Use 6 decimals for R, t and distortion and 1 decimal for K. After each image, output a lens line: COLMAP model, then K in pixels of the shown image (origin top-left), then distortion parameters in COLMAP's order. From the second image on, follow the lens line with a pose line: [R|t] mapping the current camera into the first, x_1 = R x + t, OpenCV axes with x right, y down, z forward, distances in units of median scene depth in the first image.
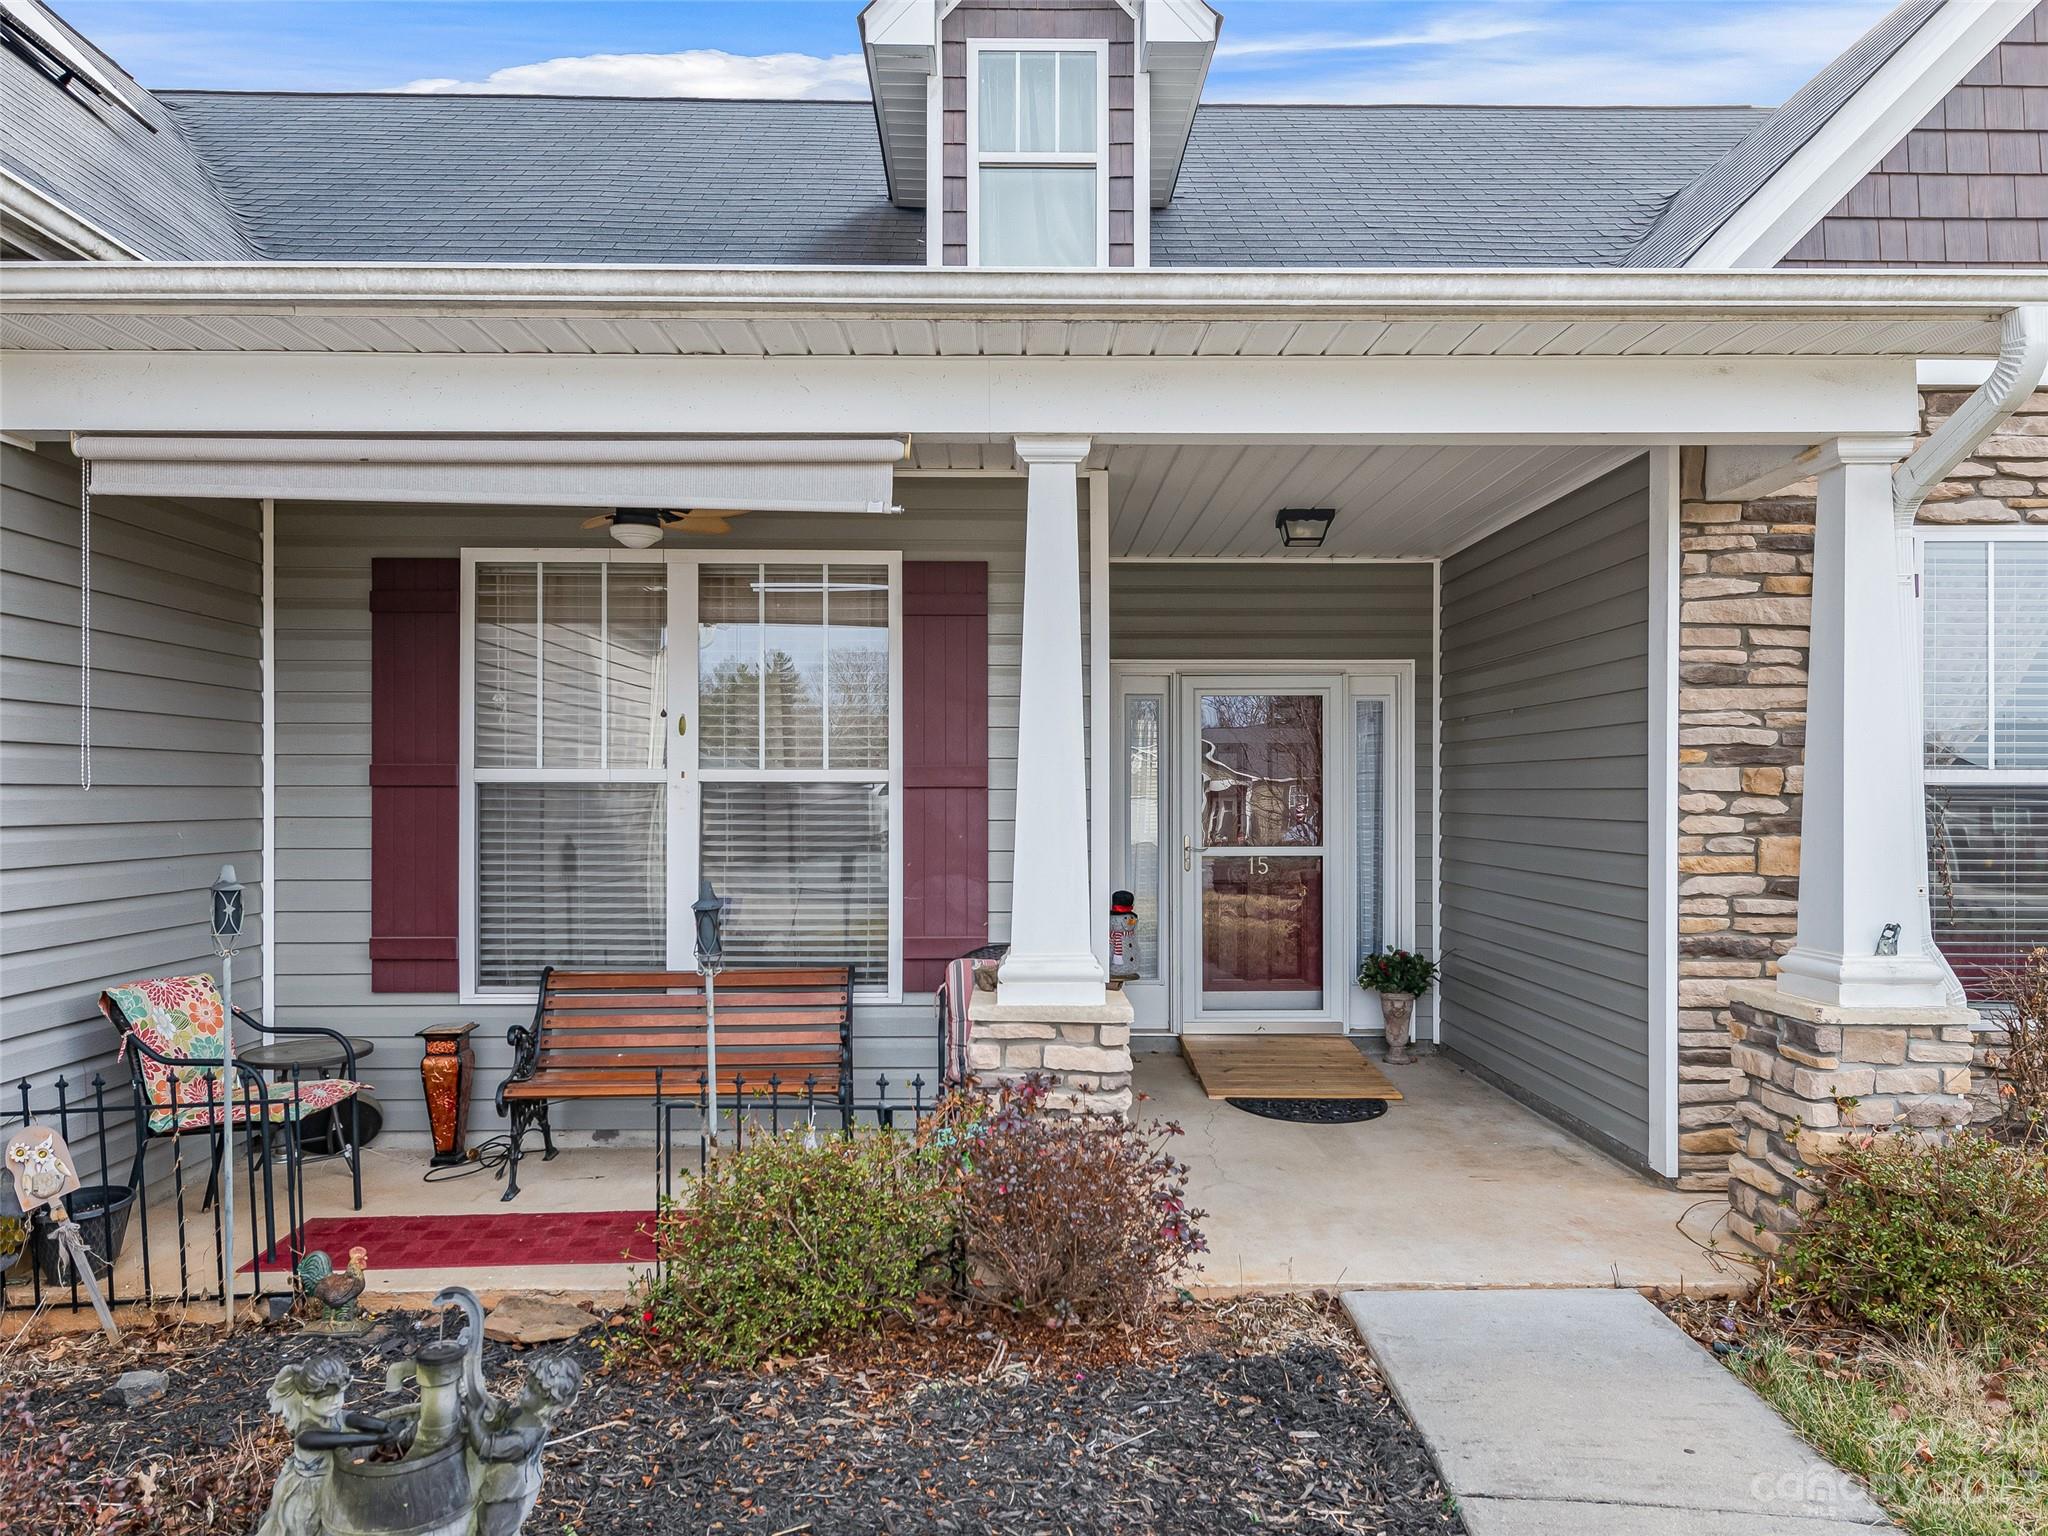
lens RADIAL K [[1393.2, 0, 1025.6], [0, 1393.2, 750.0], [0, 0, 1]] dist [0.011530, 0.001284]
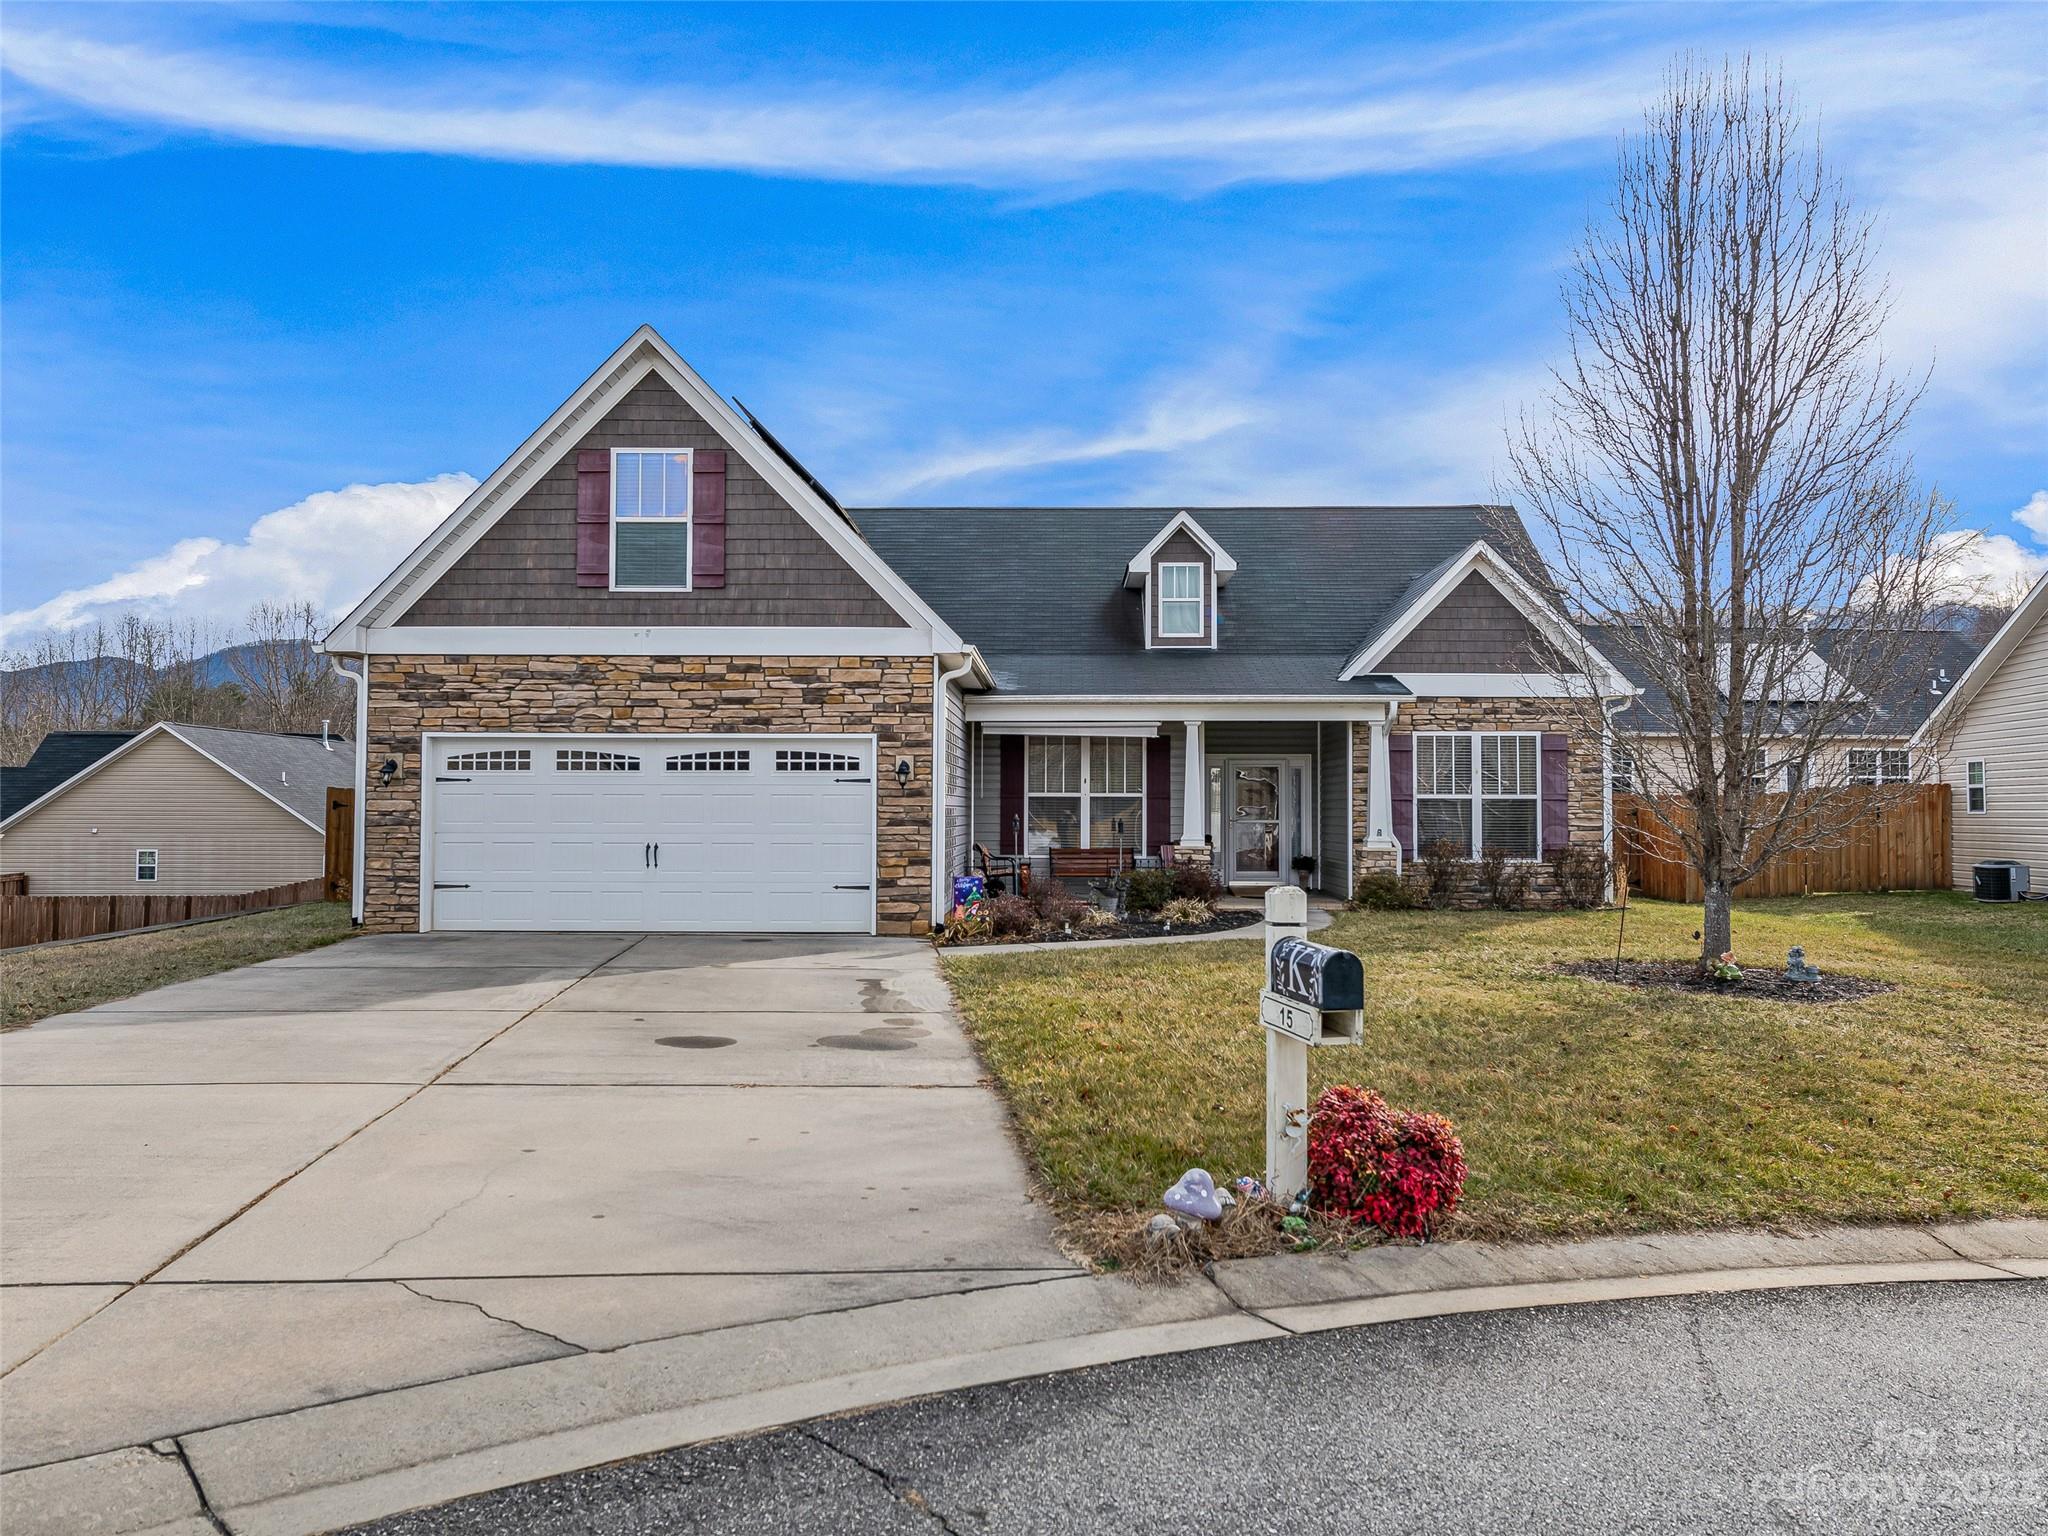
lens RADIAL K [[1585.4, 0, 1009.9], [0, 1585.4, 673.9], [0, 0, 1]] dist [0.020959, -0.008045]
pose [[0.998398, -0.000987, -0.056574, -0.211322], [-0.002066, 0.998545, -0.053891, -0.073202], [0.056545, 0.053922, 0.996943, -3.141713]]
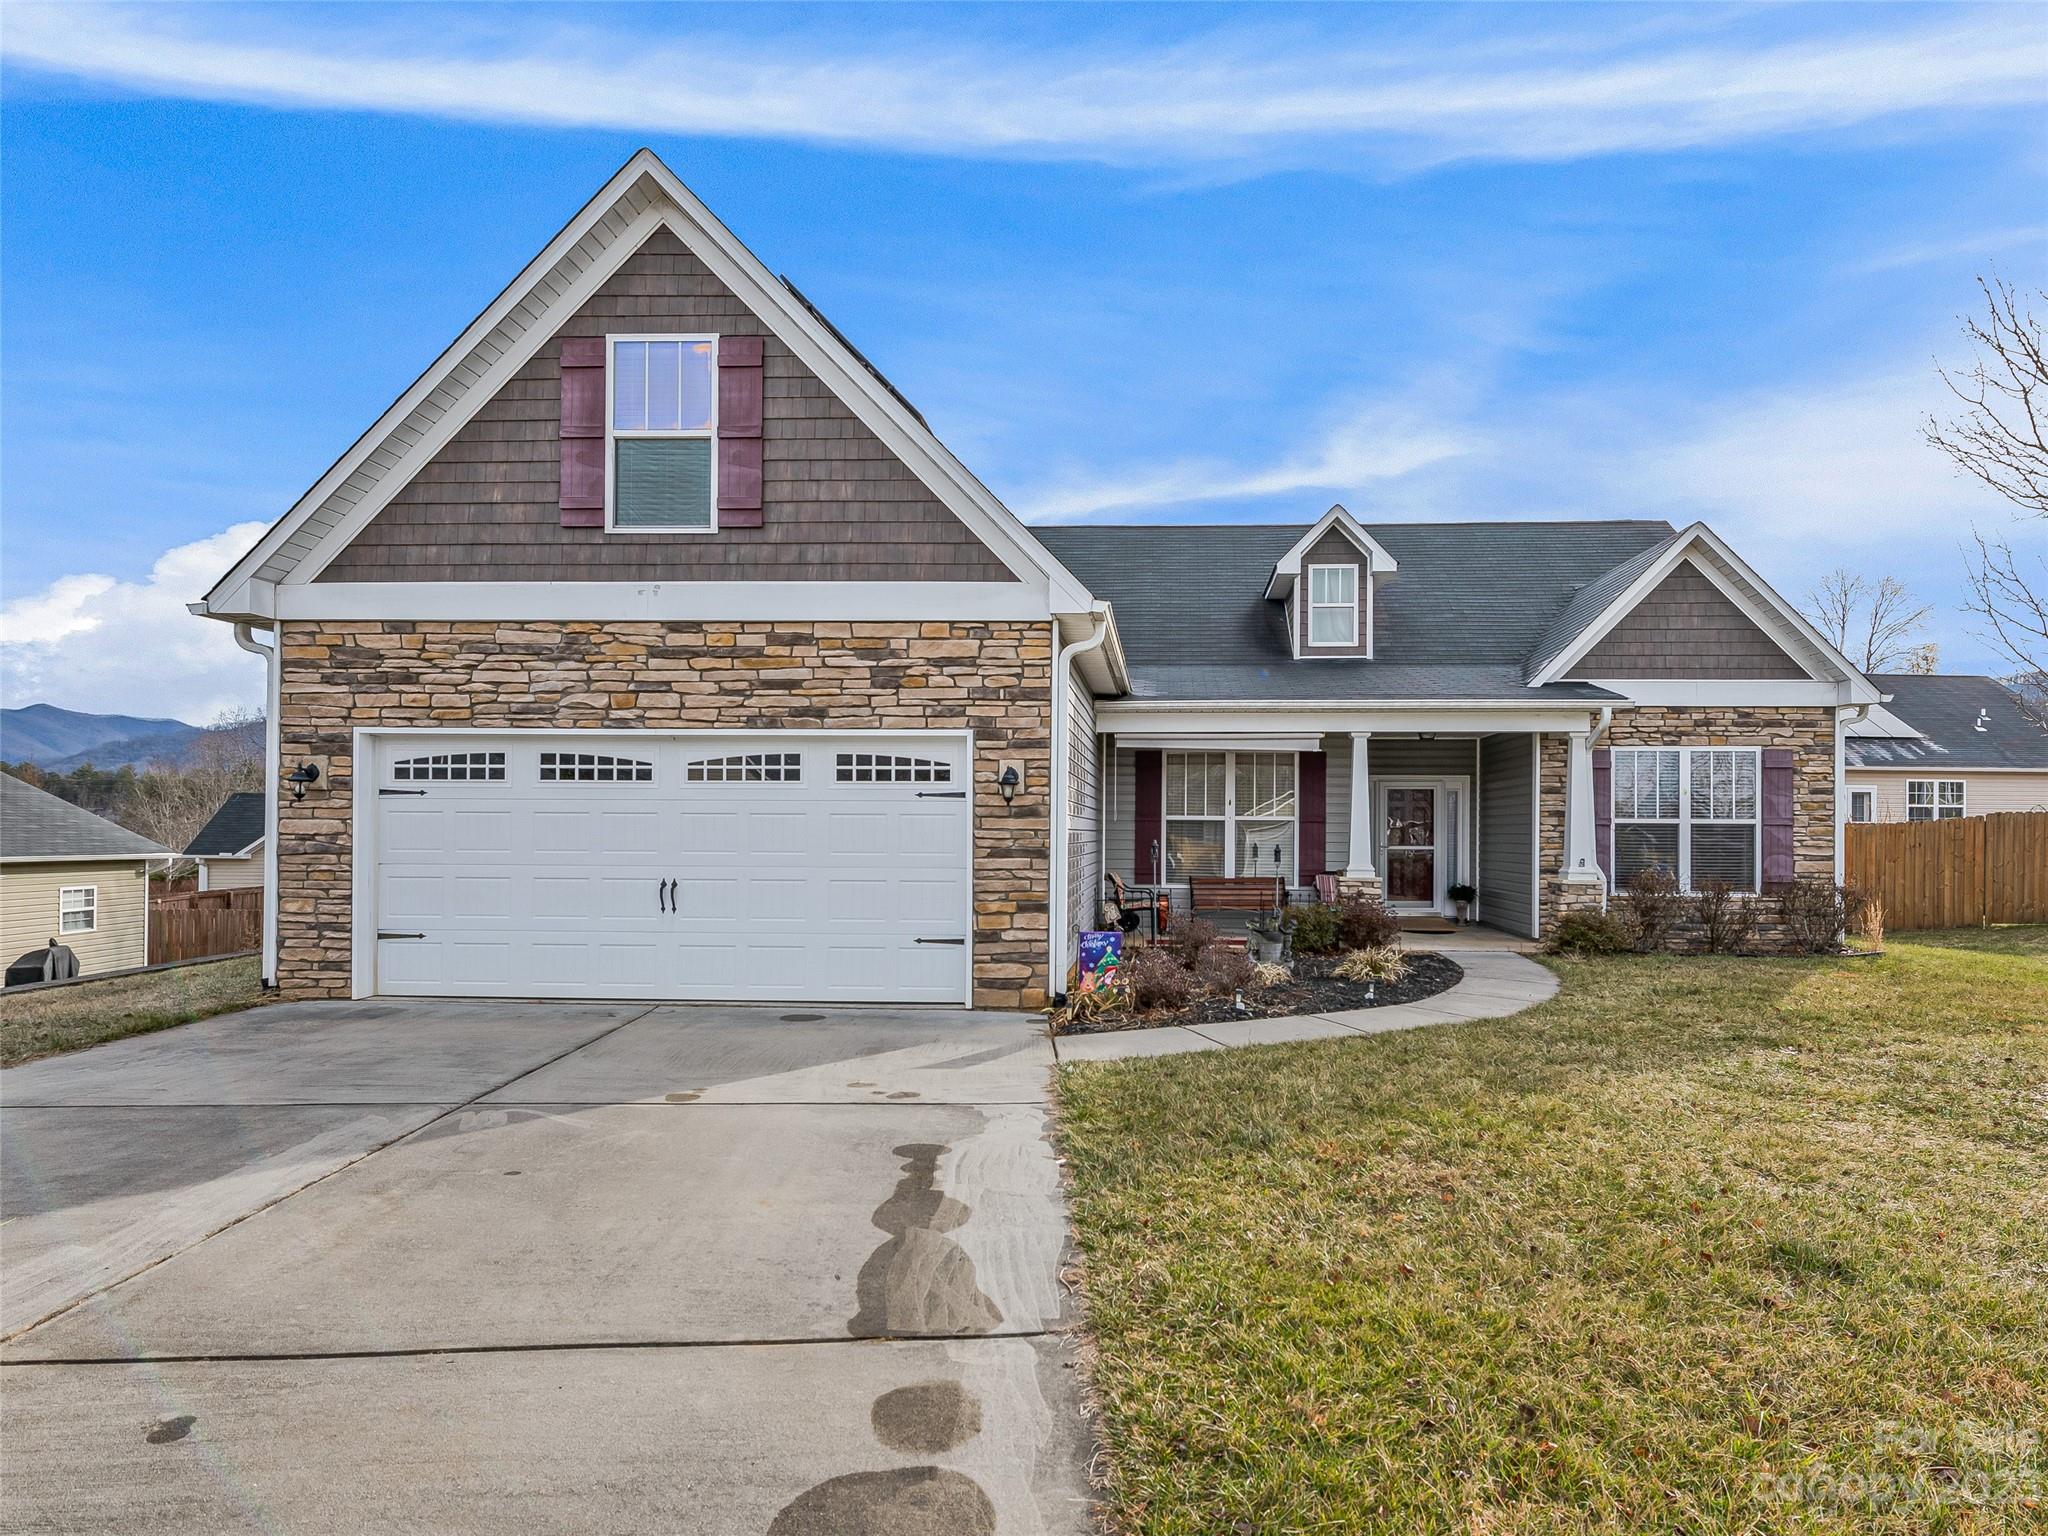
lens RADIAL K [[1133.0, 0, 1105.6], [0, 1133.0, 789.0], [0, 0, 1]] dist [0.011575, -0.001300]
pose [[0.997052, 0.004125, -0.076619, -0.336668], [-0.004664, 0.999966, -0.006852, -0.029911], [0.076588, 0.007189, 0.997037, -1.653544]]
